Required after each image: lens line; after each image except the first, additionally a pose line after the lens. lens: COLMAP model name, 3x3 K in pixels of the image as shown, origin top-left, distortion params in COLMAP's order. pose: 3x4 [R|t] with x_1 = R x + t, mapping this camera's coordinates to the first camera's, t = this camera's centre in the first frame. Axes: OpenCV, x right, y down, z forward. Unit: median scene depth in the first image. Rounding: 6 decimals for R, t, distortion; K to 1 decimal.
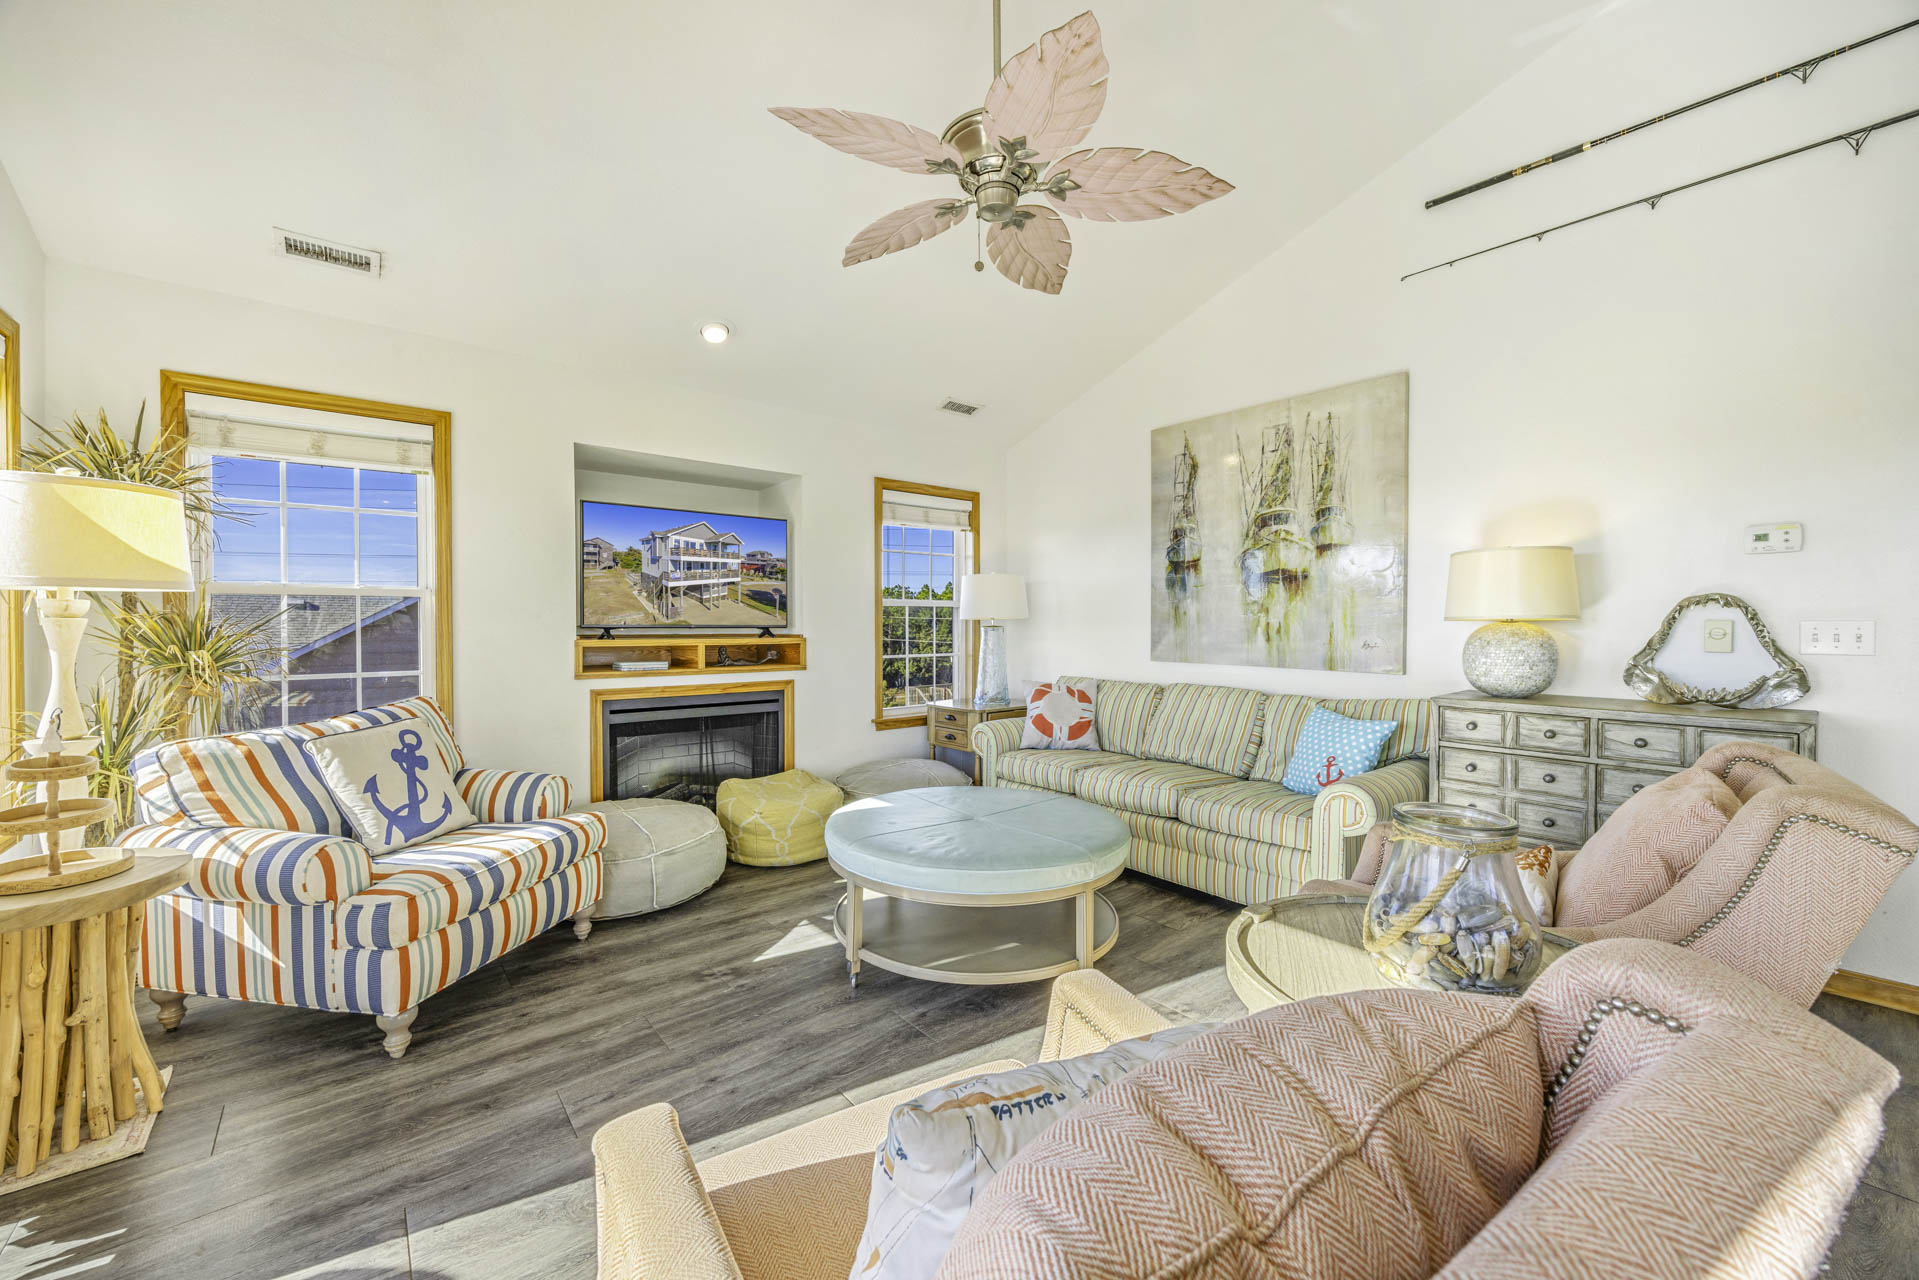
lens RADIAL K [[750.5, 0, 953.9], [0, 750.5, 619.8], [0, 0, 1]] dist [0.000380, -0.001830]
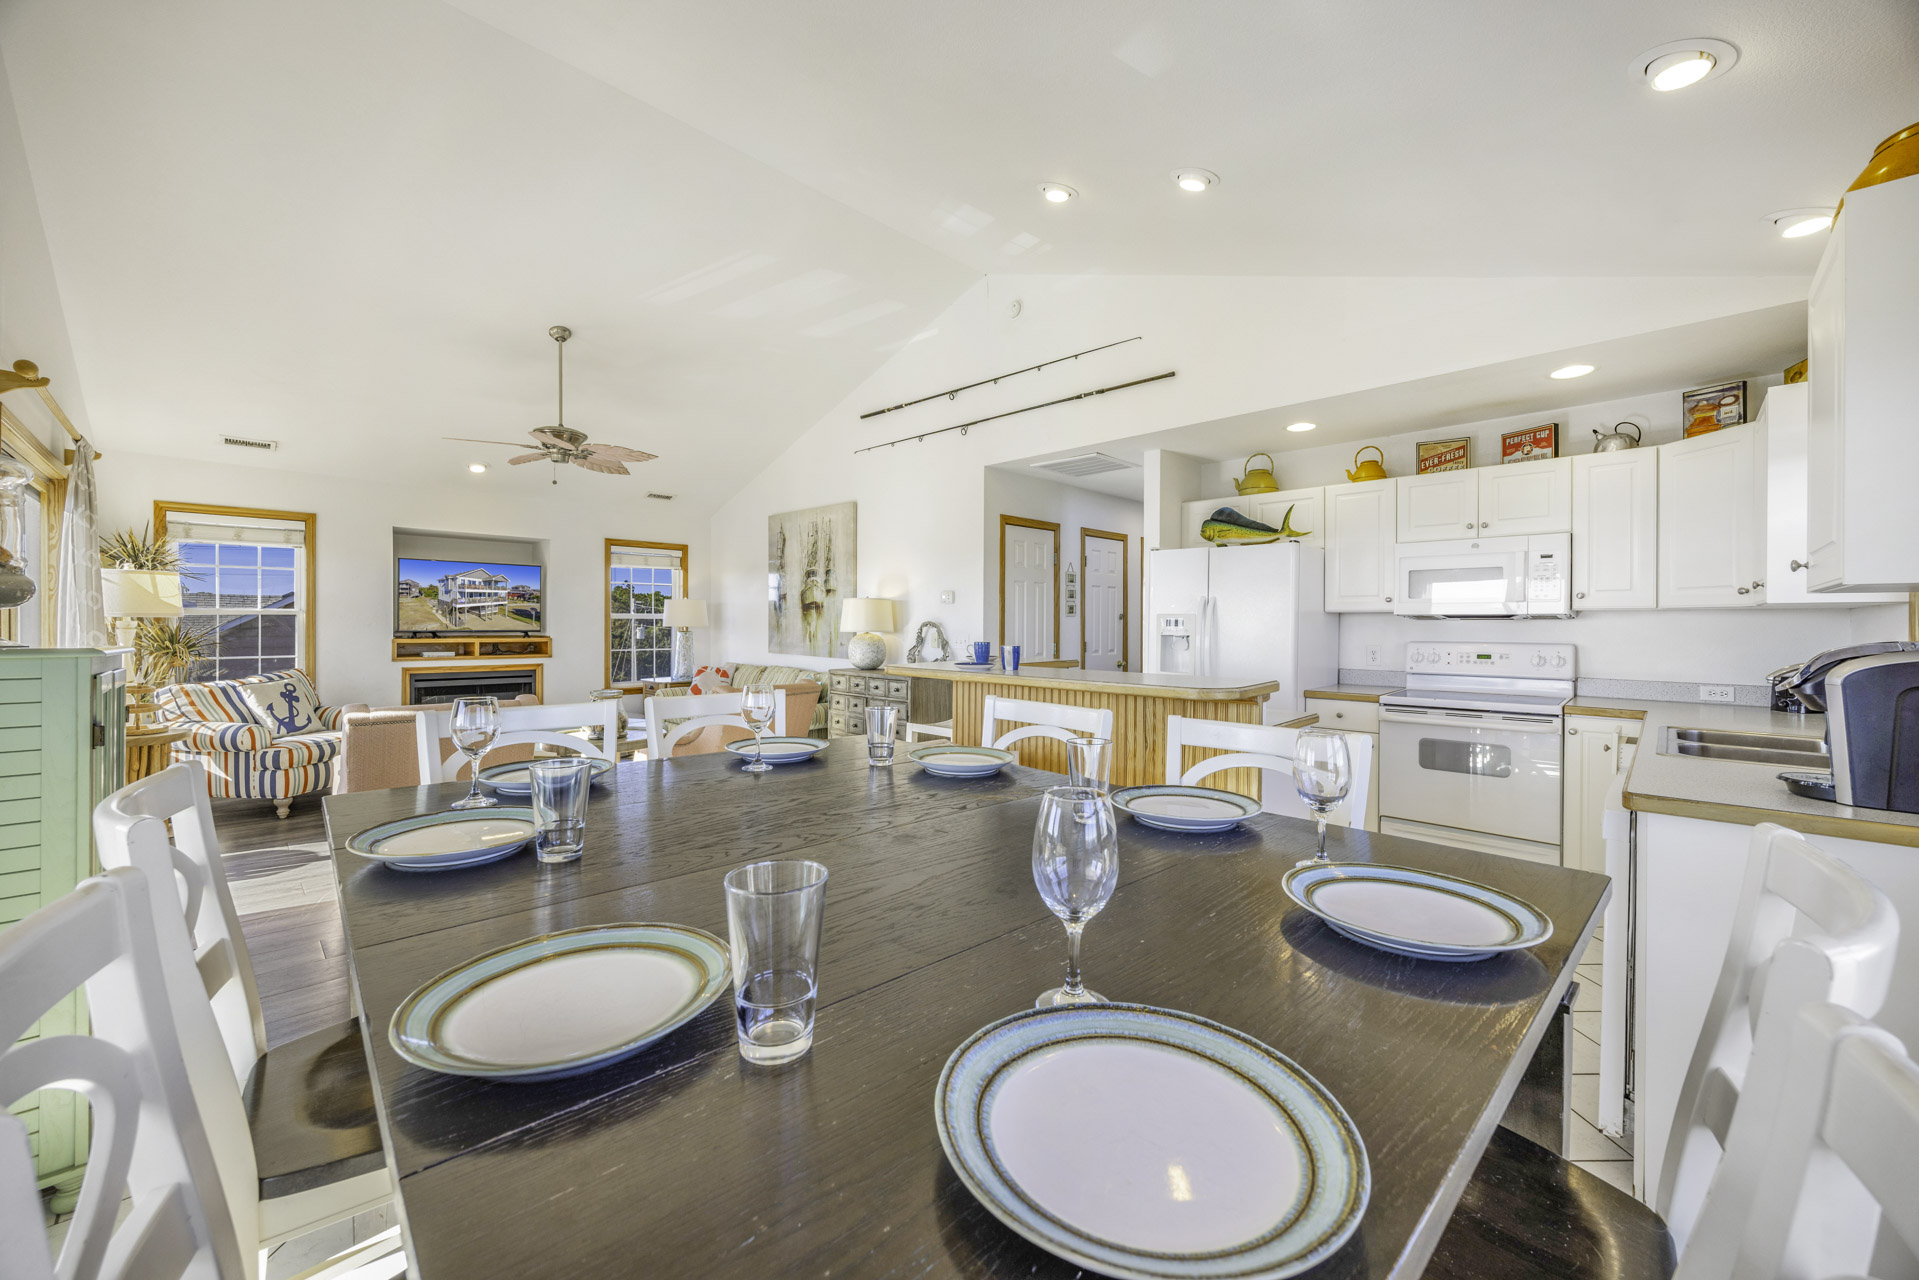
lens RADIAL K [[750.5, 0, 962.0], [0, 750.5, 617.5], [0, 0, 1]] dist [0.000380, -0.001830]
pose [[0.994585, 0.008149, 0.103609, 0.650171], [-0.008106, 0.999967, -0.000838, -0.033300], [-0.103612, -0.000007, 0.994618, -0.899740]]
